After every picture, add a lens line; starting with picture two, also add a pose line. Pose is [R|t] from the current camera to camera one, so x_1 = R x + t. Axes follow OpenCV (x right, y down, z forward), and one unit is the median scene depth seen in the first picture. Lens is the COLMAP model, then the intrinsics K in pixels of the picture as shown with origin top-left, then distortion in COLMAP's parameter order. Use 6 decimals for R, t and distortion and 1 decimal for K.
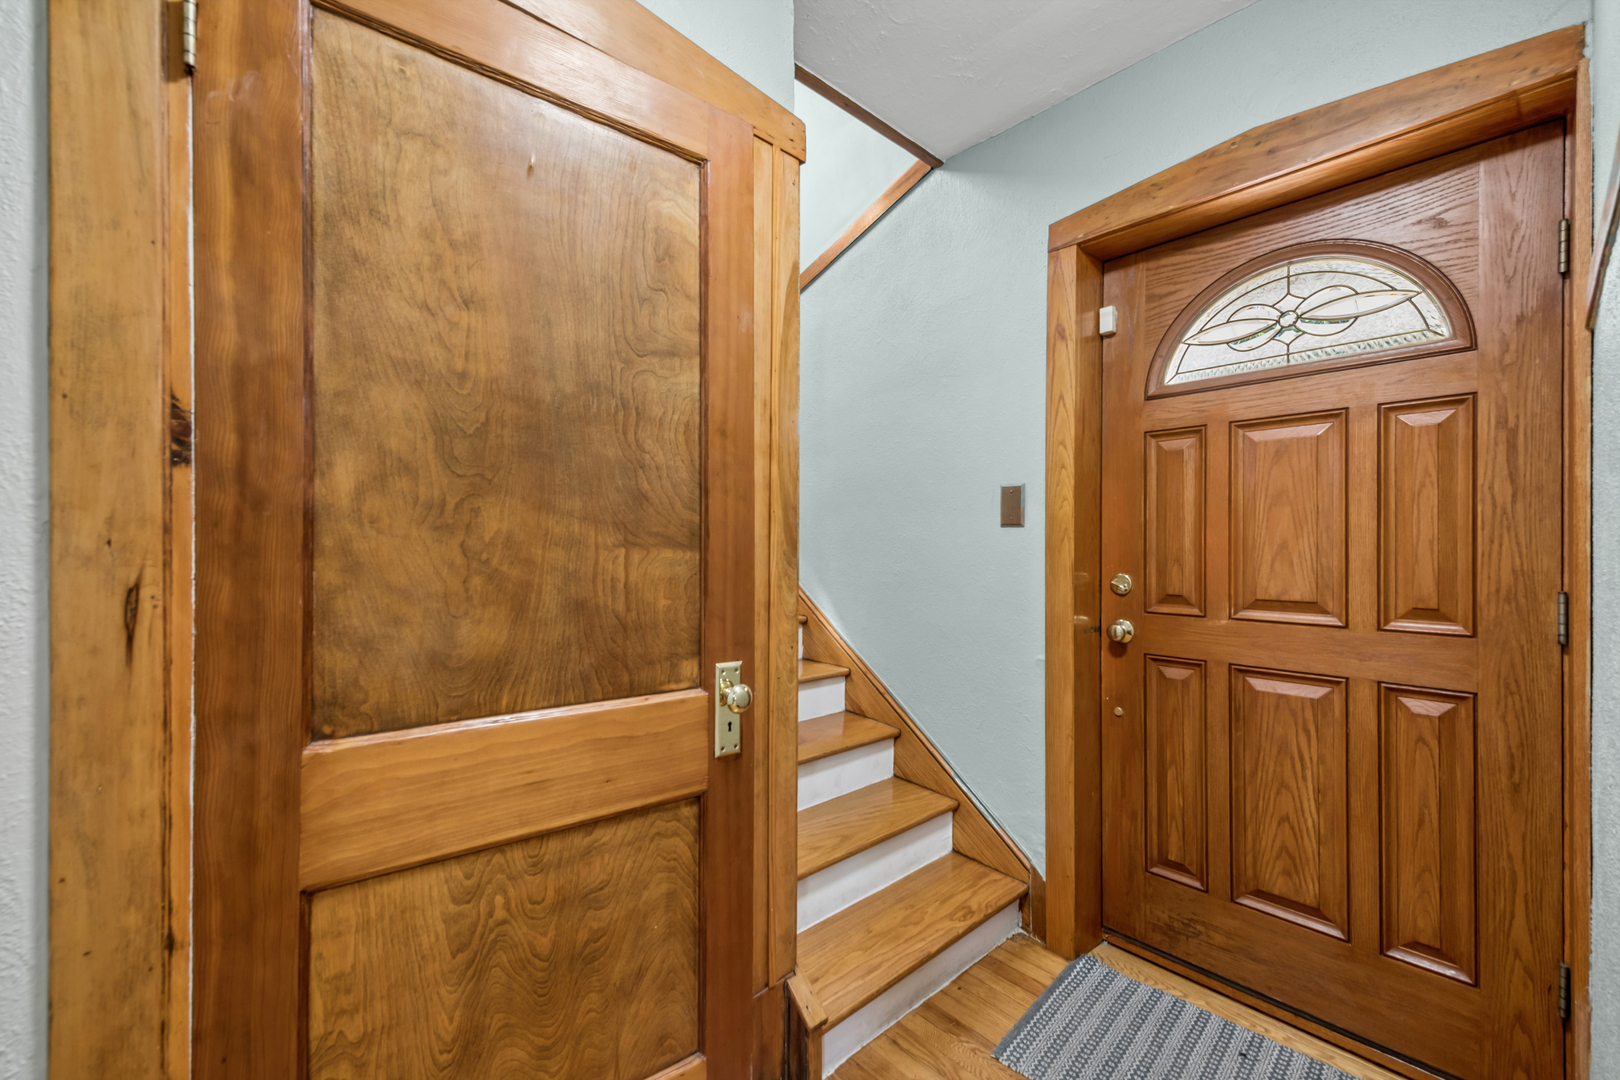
lens RADIAL K [[685.5, 0, 807.1], [0, 685.5, 541.9], [0, 0, 1]] dist [-0.000157, -0.000106]
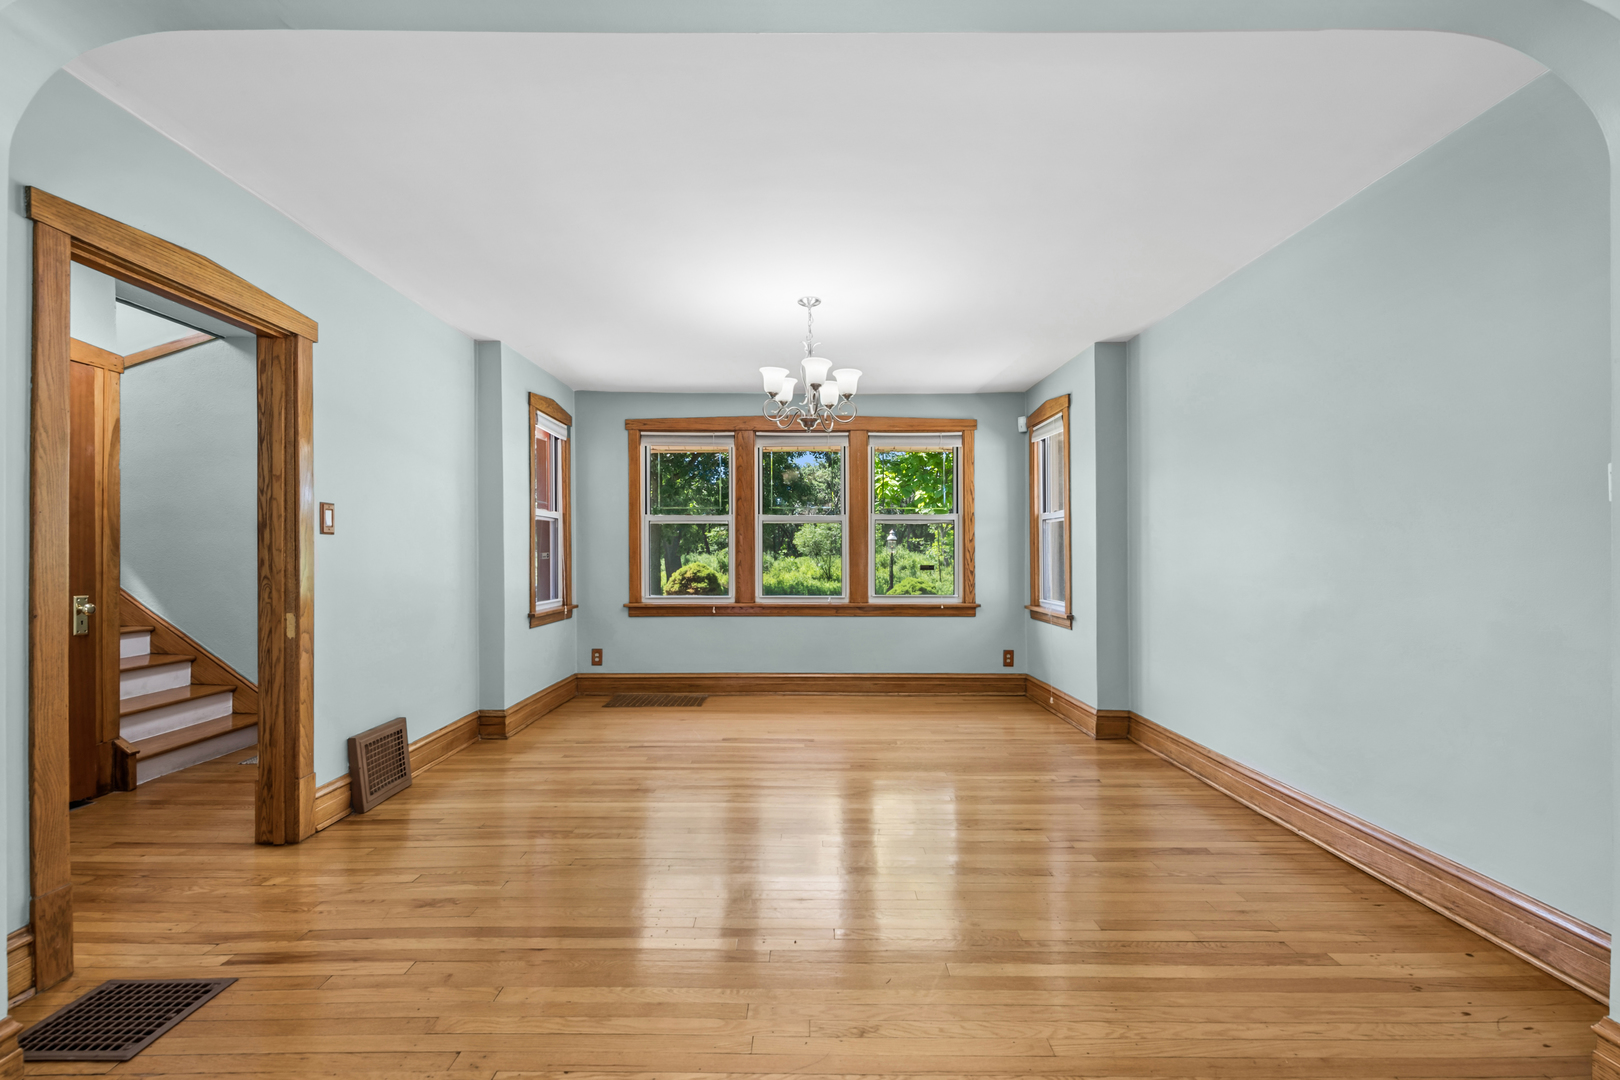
lens RADIAL K [[685.5, 0, 812.7], [0, 685.5, 543.4], [0, 0, 1]] dist [-0.000157, -0.000106]
pose [[0.680903, -0.002168, 0.732371, -0.114327], [0.003163, 0.999995, 0.000020, 0.003320], [-0.732367, 0.002302, 0.680906, -2.217362]]
